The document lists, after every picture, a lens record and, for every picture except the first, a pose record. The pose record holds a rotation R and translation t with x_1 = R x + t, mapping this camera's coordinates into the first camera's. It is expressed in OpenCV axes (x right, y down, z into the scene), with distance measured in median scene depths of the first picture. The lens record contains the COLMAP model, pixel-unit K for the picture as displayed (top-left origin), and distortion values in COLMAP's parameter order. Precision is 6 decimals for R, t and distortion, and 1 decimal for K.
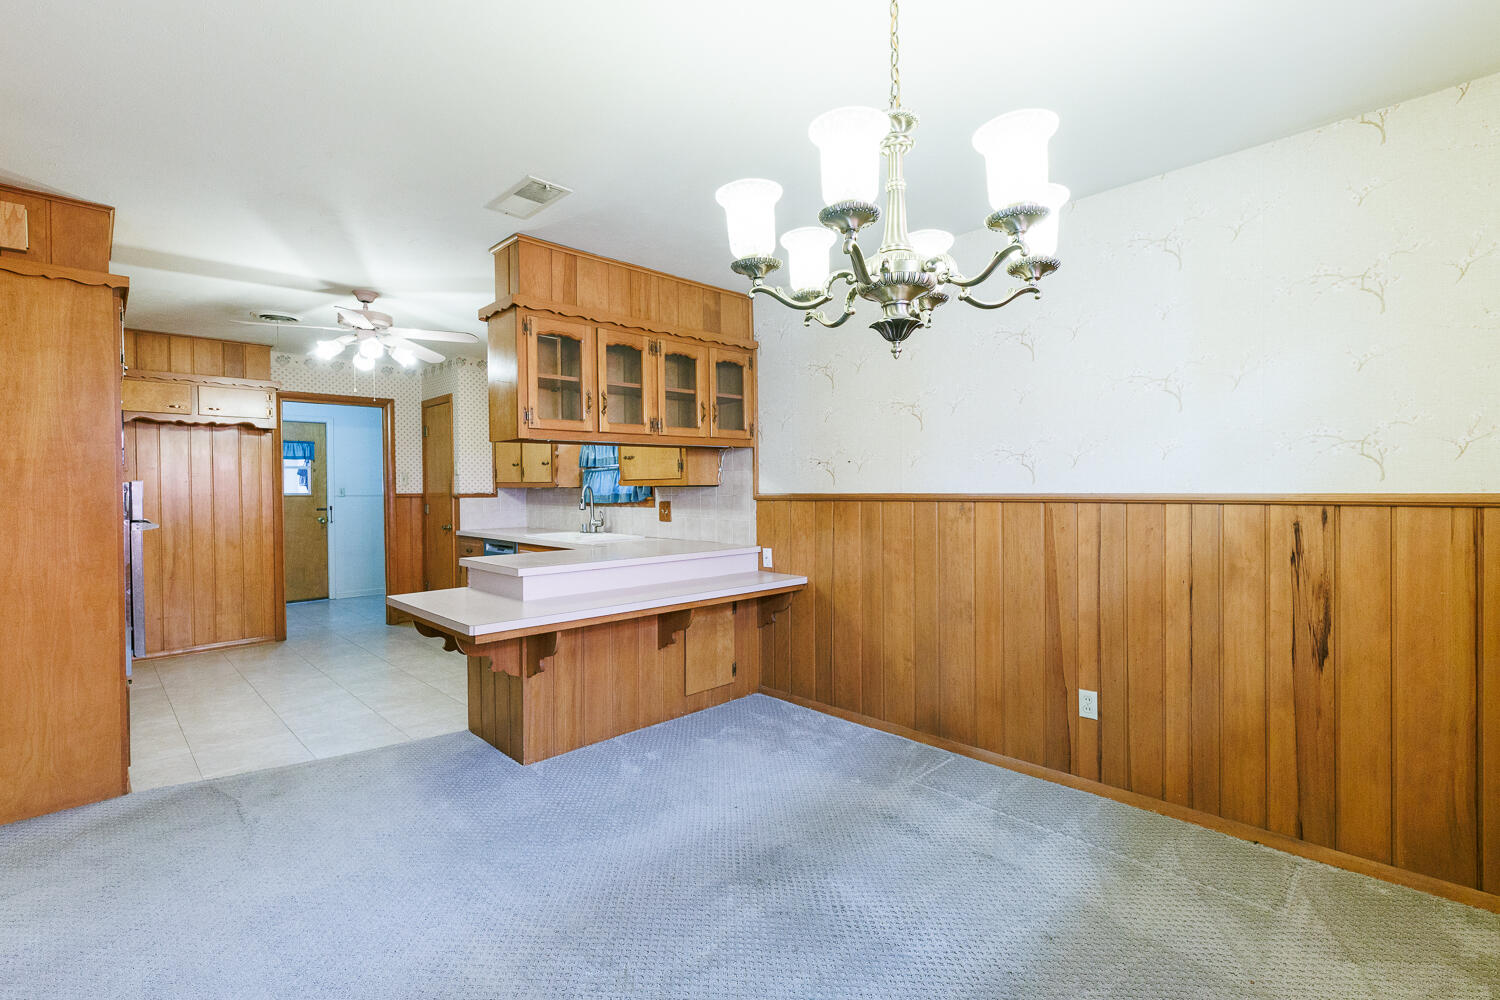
lens RADIAL K [[668.3, 0, 749.0], [0, 668.3, 494.2], [0, 0, 1]] dist [0.000024, -0.000719]
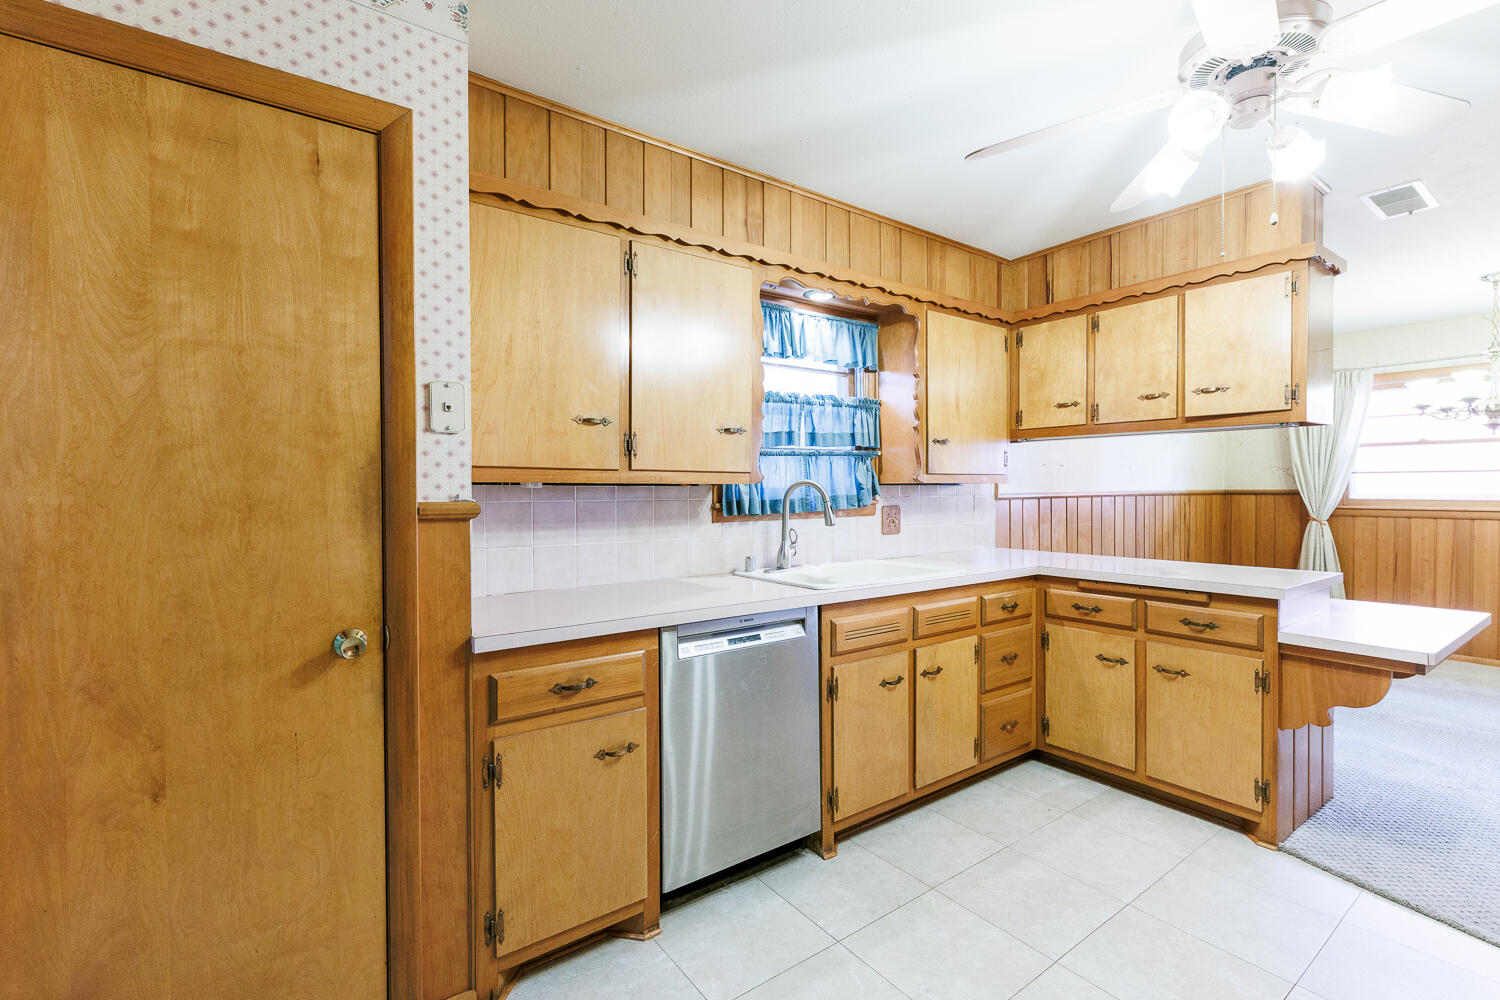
lens RADIAL K [[668.3, 0, 758.3], [0, 668.3, 498.3], [0, 0, 1]] dist [0.000024, -0.000719]
pose [[0.146259, -0.006245, 0.989227, -0.992875], [0.015299, 0.999875, 0.004050, -0.002453], [-0.989128, 0.014542, 0.146336, 1.216033]]
